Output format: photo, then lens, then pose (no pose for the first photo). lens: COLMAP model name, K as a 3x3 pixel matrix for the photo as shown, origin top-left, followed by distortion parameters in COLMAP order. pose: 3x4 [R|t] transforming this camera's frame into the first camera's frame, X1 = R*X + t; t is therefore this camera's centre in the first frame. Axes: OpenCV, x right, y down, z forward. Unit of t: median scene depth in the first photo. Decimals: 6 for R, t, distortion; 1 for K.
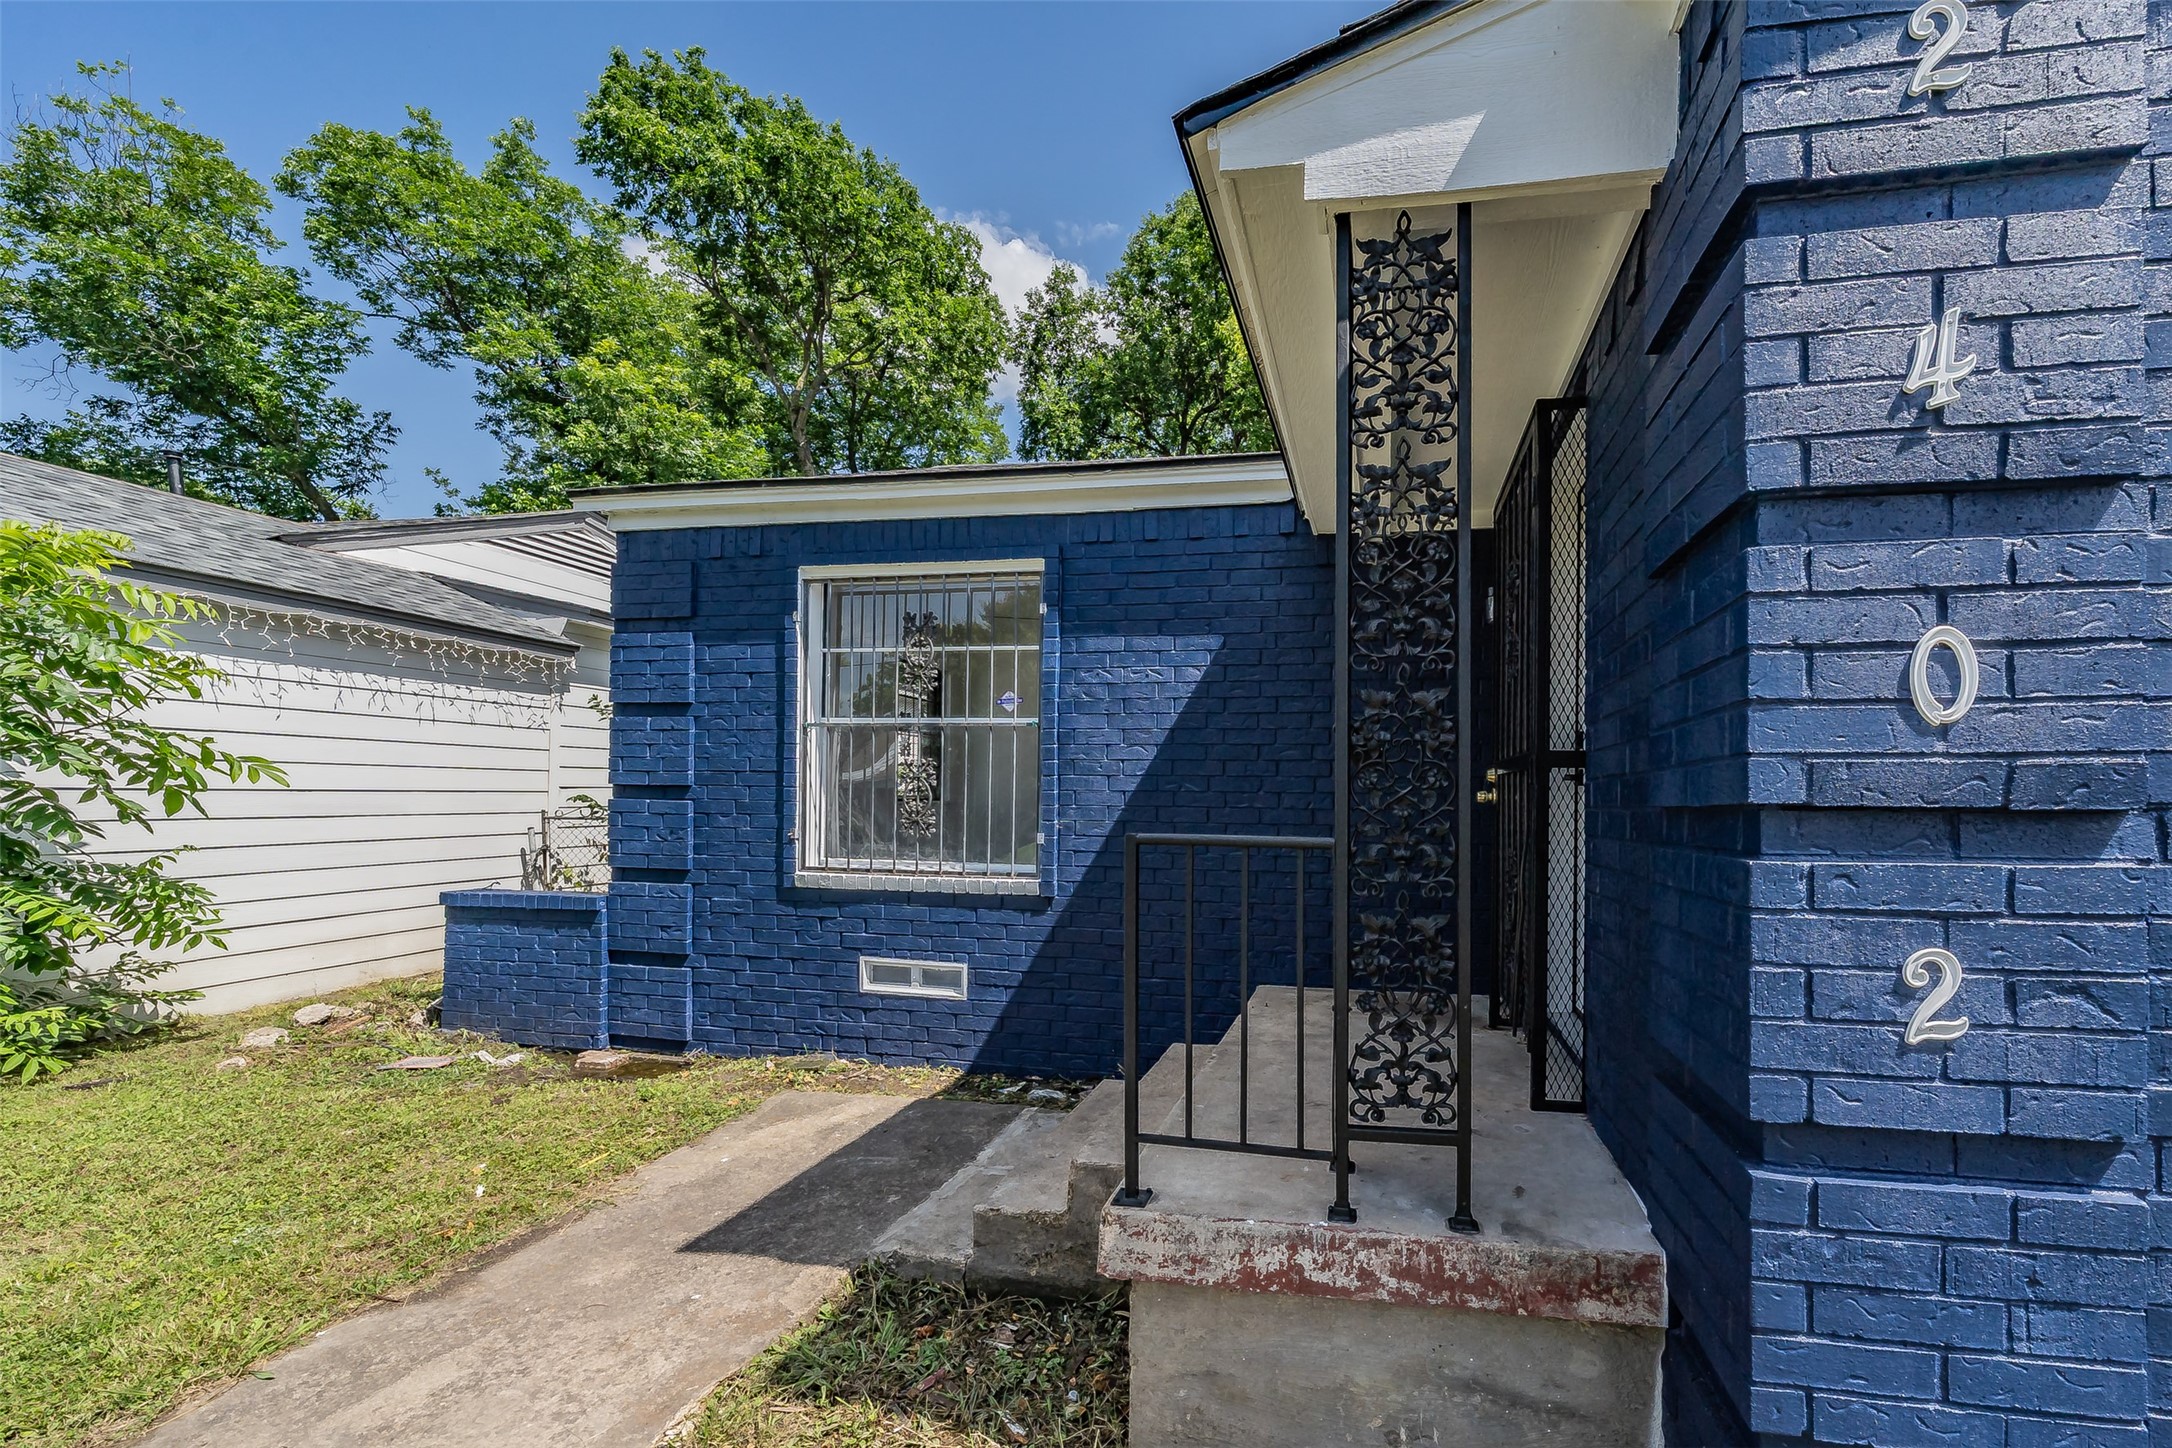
lens RADIAL K [[1231.9, 0, 1082.6], [0, 1231.9, 787.9], [0, 0, 1]] dist [0.002047, 0.000251]
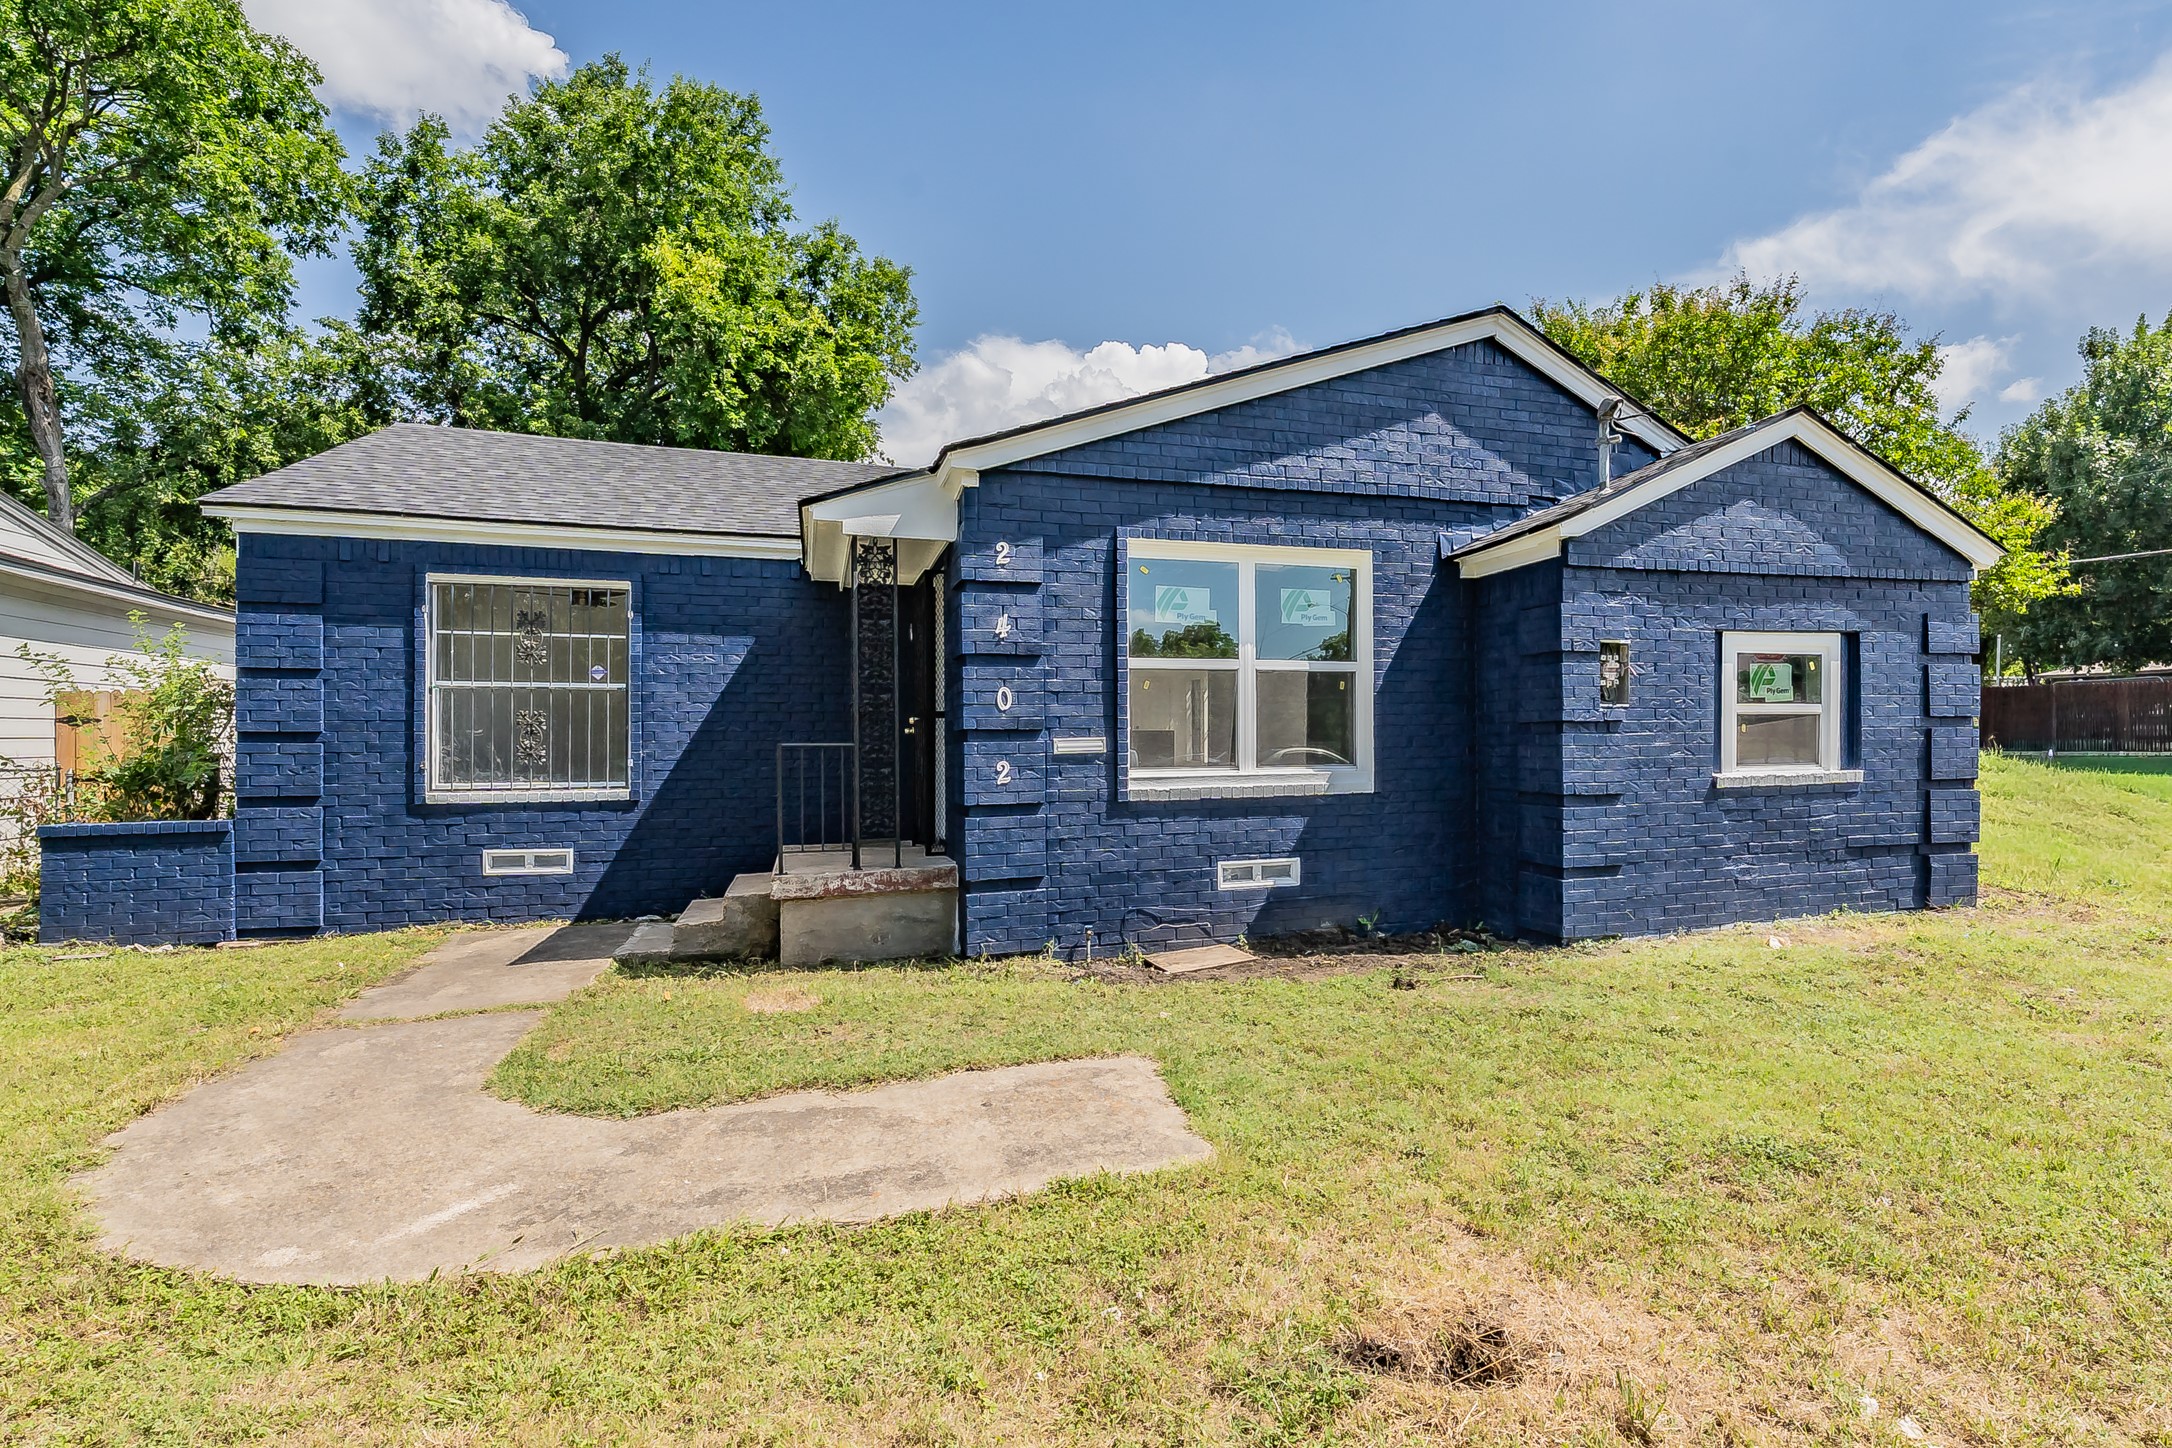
lens RADIAL K [[752.9, 0, 1086.0], [0, 752.9, 724.0], [0, 0, 1]] dist [-0.000112, -0.000012]
pose [[0.856475, -0.008596, 0.516117, -0.032893], [0.011237, 0.999935, -0.001993, 0.000456], [-0.516066, 0.007507, 0.856516, -0.109858]]
